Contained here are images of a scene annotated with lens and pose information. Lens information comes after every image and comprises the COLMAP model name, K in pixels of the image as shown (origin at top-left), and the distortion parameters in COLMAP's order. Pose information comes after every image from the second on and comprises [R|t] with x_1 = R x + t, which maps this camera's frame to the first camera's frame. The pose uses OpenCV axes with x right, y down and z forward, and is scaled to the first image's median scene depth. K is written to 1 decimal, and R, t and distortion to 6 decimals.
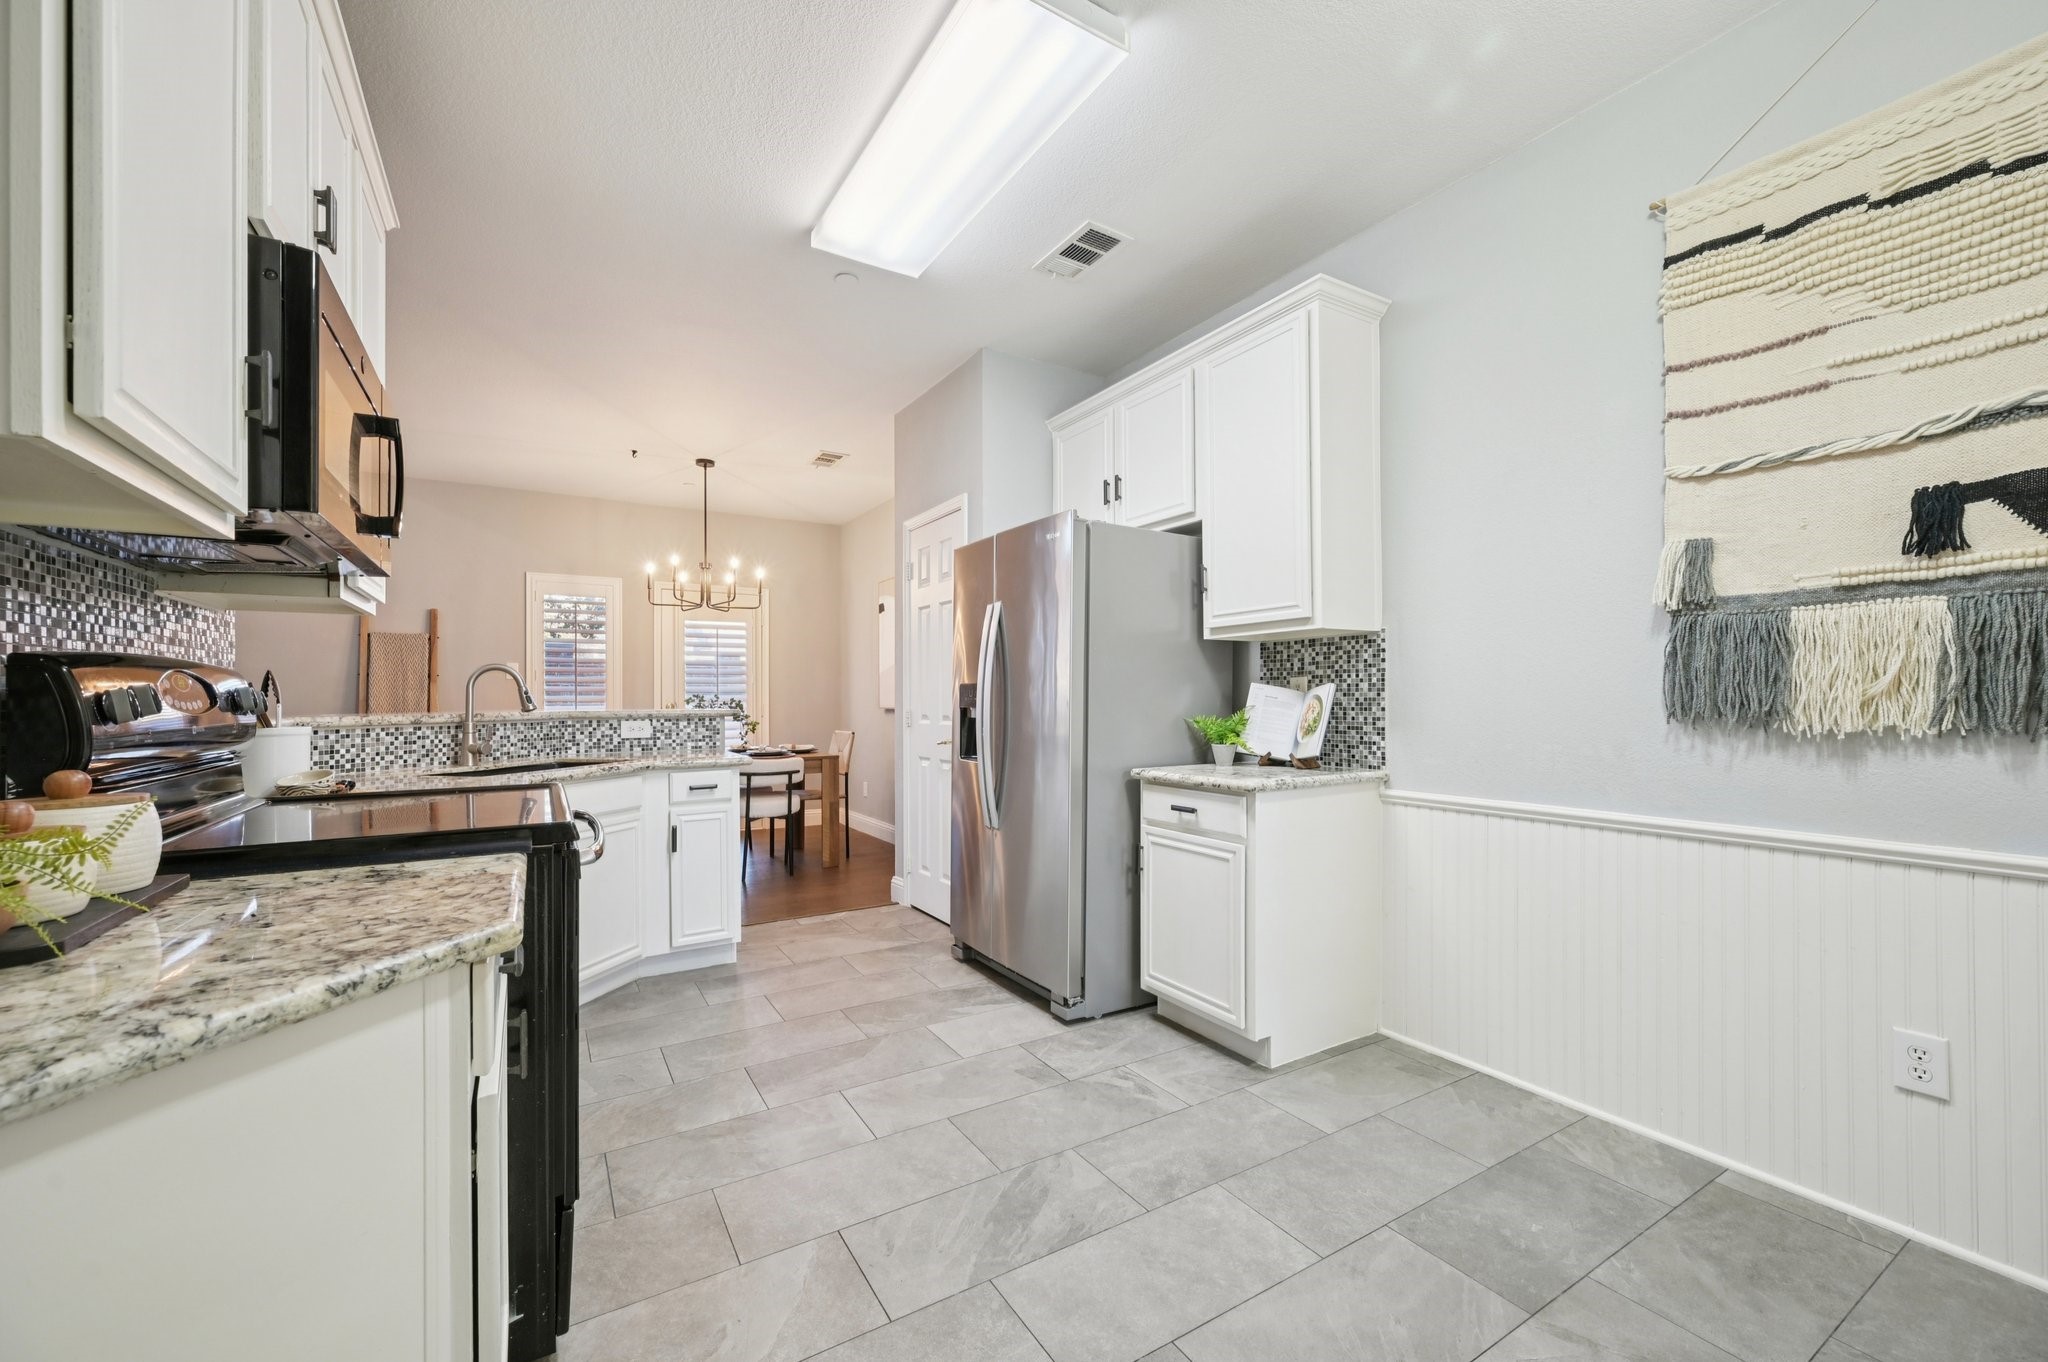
lens RADIAL K [[808.3, 0, 1033.1], [0, 808.3, 693.4], [0, 0, 1]] dist [-0.001577, -0.000202]
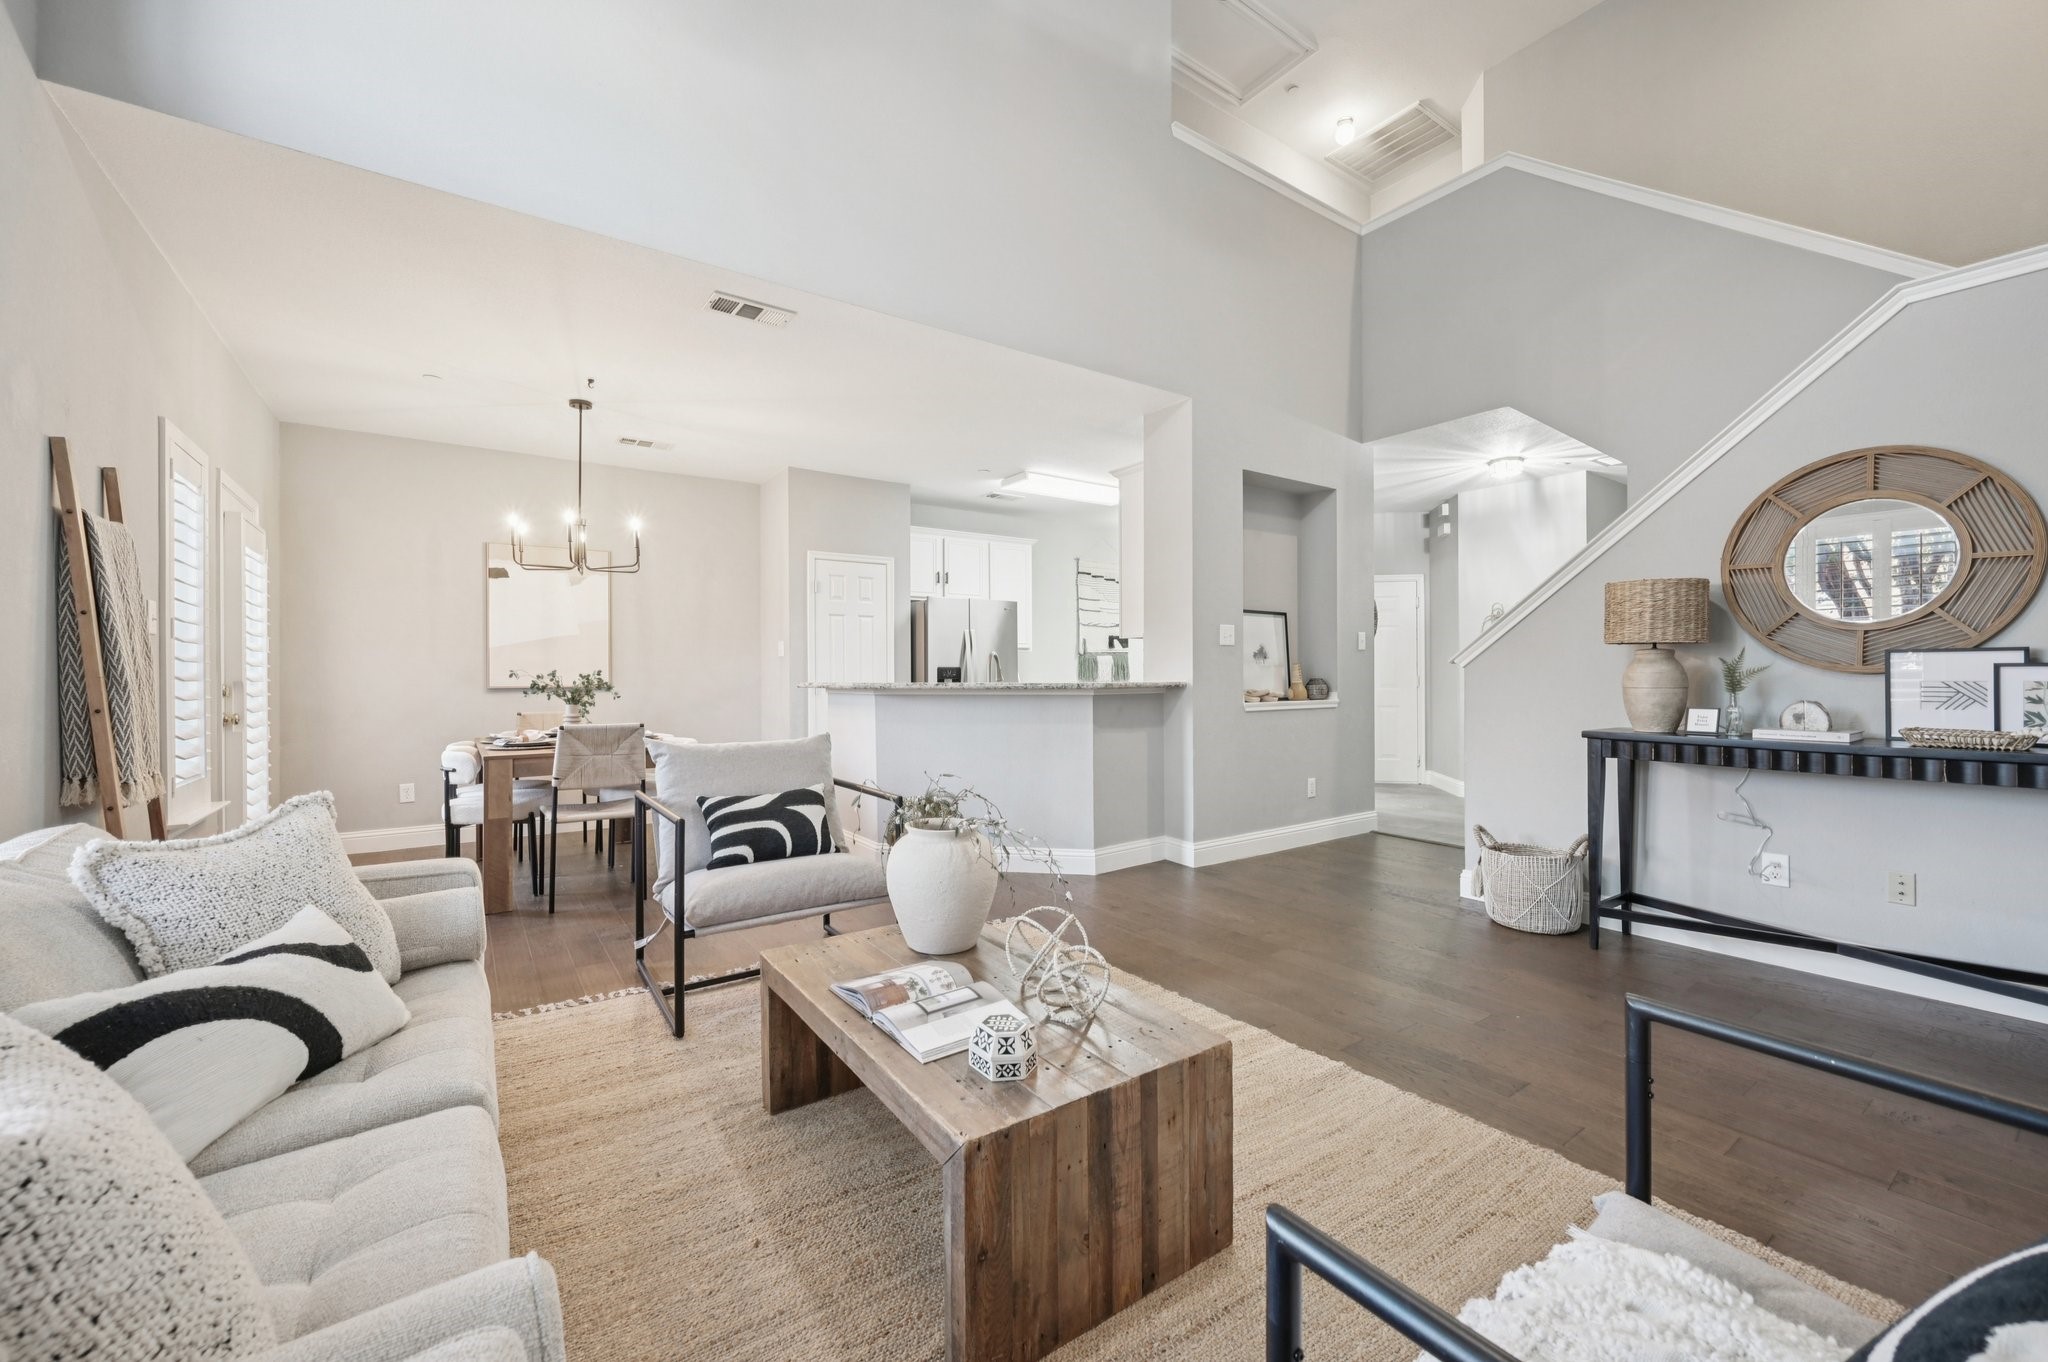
lens RADIAL K [[806.4, 0, 1030.3], [0, 806.4, 675.2], [0, 0, 1]] dist [-0.002680, -0.000193]
pose [[-0.063078, 0.002643, 0.998005, -3.641493], [-0.001182, 0.999996, -0.002723, 0.022462], [-0.998008, -0.001351, -0.063075, 1.600193]]
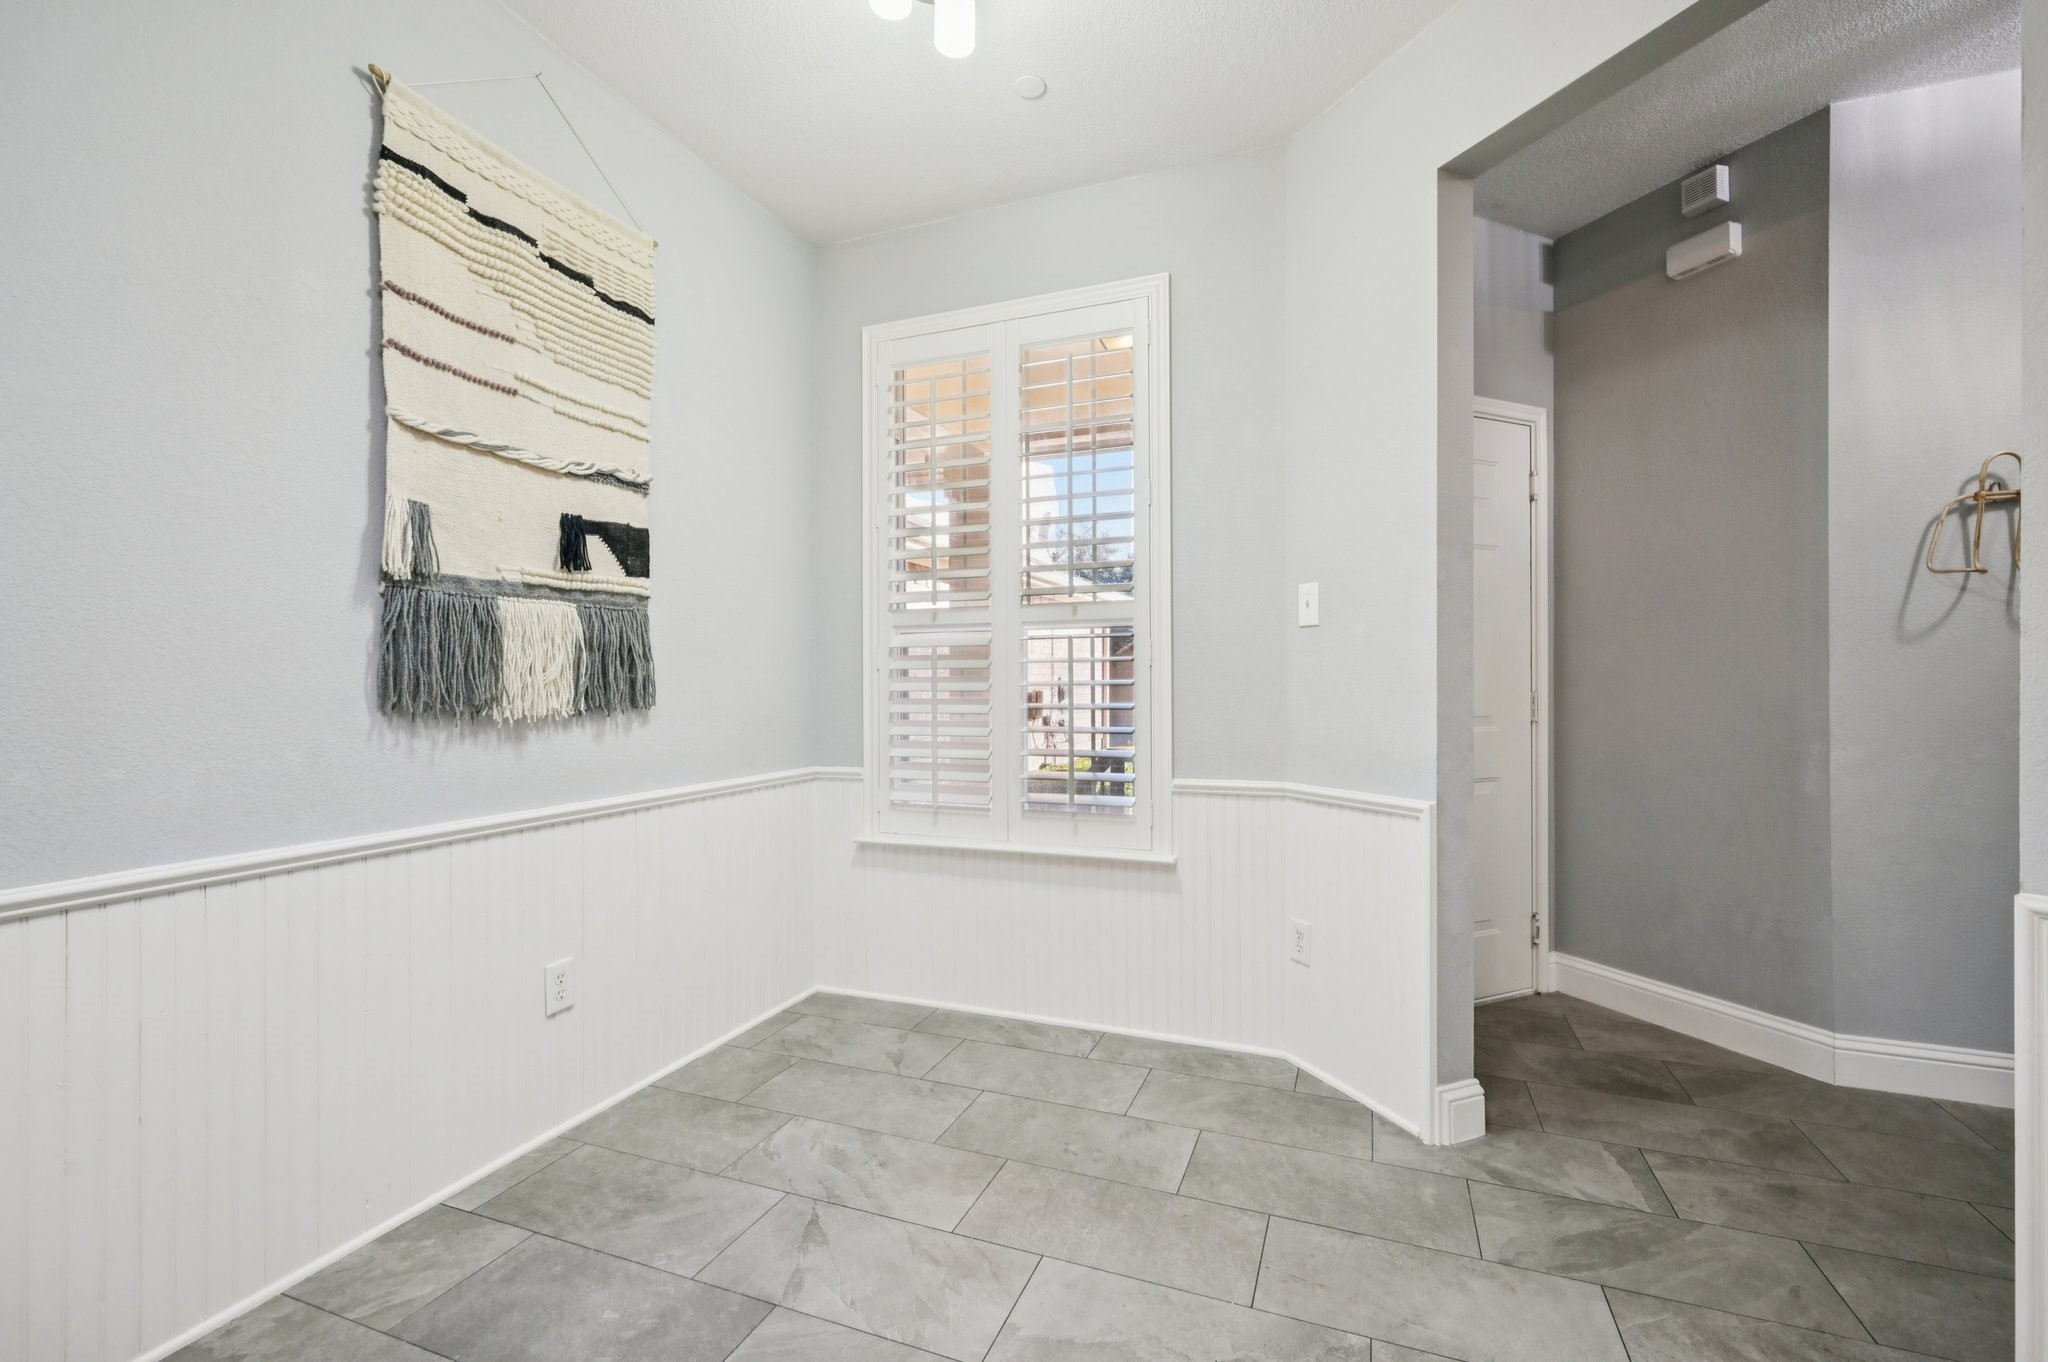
lens RADIAL K [[883.9, 0, 1024.0], [0, 883.9, 681.0], [0, 0, 1]] dist [0.001593, 0.000057]
pose [[-0.598599, 0.005945, 0.801026, -0.331025], [-0.000582, 0.999969, -0.007857, 0.008323], [-0.801048, -0.005170, -0.598577, 1.062563]]
